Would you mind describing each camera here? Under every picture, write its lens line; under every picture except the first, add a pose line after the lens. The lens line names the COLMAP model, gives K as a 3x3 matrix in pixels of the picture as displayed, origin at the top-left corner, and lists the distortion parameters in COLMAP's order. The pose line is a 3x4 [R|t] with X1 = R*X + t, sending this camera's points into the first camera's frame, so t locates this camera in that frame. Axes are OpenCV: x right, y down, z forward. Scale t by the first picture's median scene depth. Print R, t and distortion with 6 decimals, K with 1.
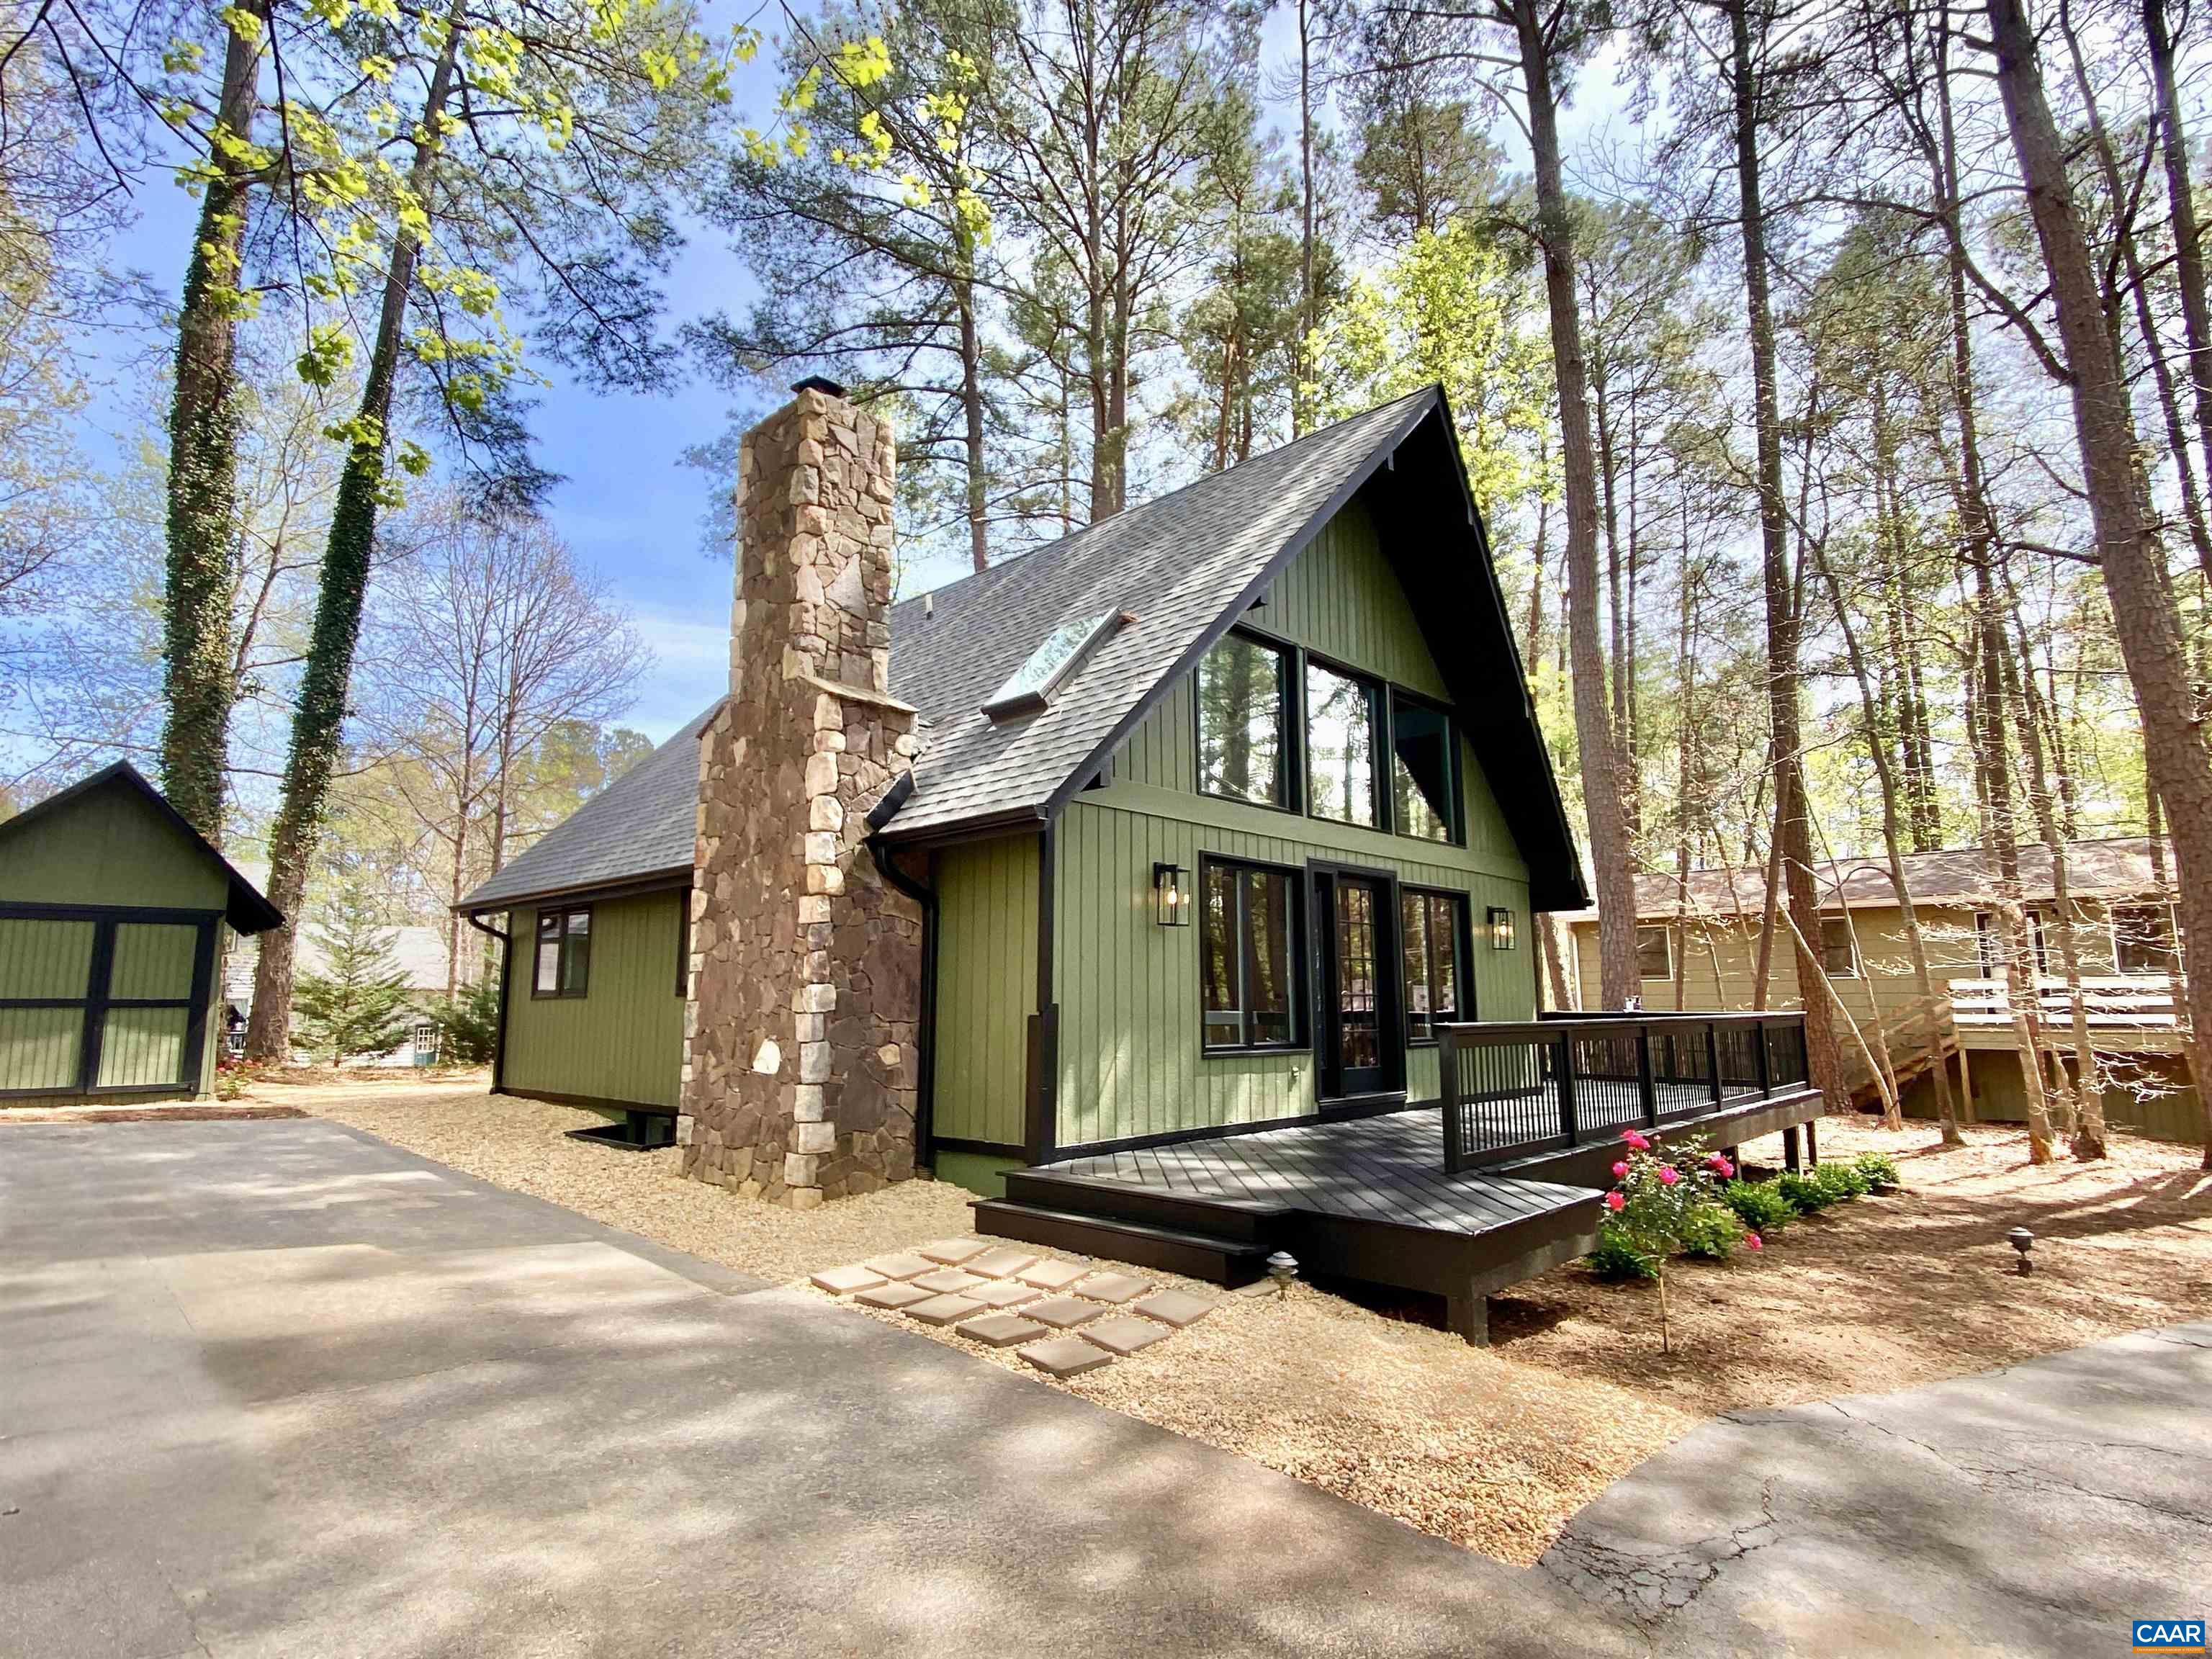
lens RADIAL K [[1118.7, 0, 1107.1], [0, 1118.7, 827.5], [0, 0, 1]] dist [-0.022965, -0.004956]
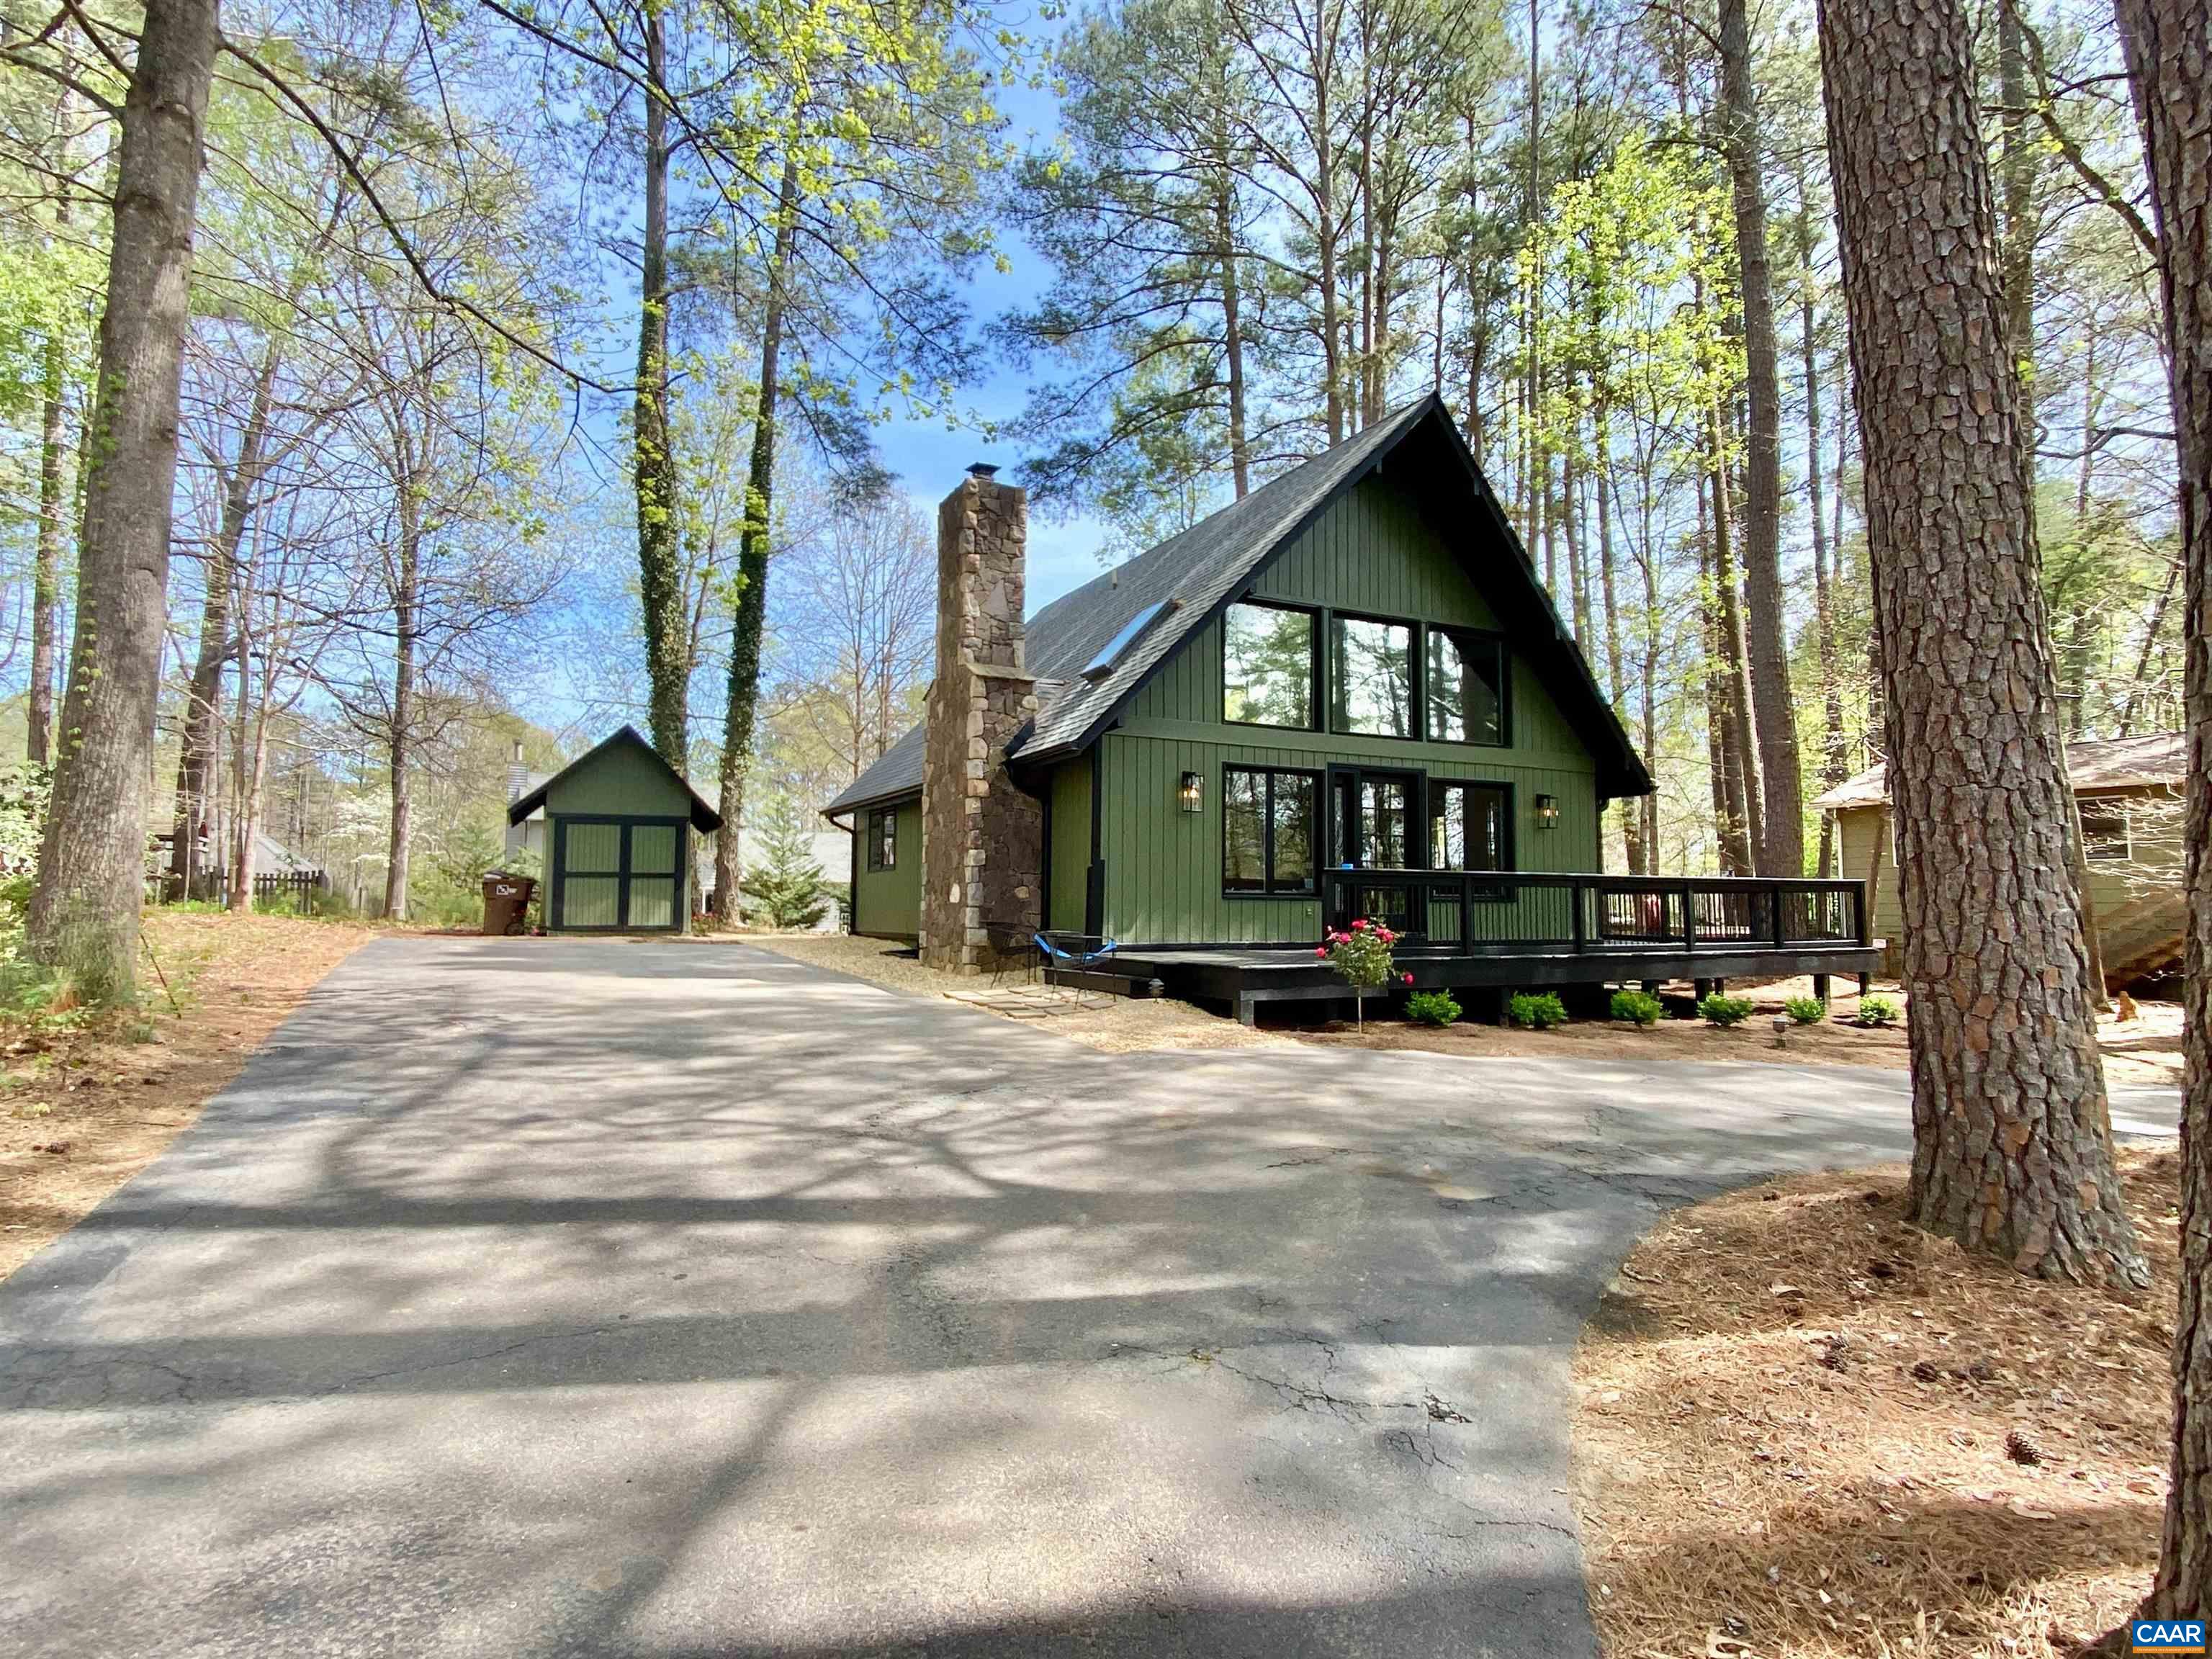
lens RADIAL K [[1118.7, 0, 1105.7], [0, 1118.7, 832.2], [0, 0, 1]] dist [-0.022965, -0.004956]
pose [[0.945426, -0.013190, -0.325569, 0.256928], [0.042806, 0.995548, 0.083971, -0.010627], [0.323012, -0.093325, 0.941782, -0.285508]]
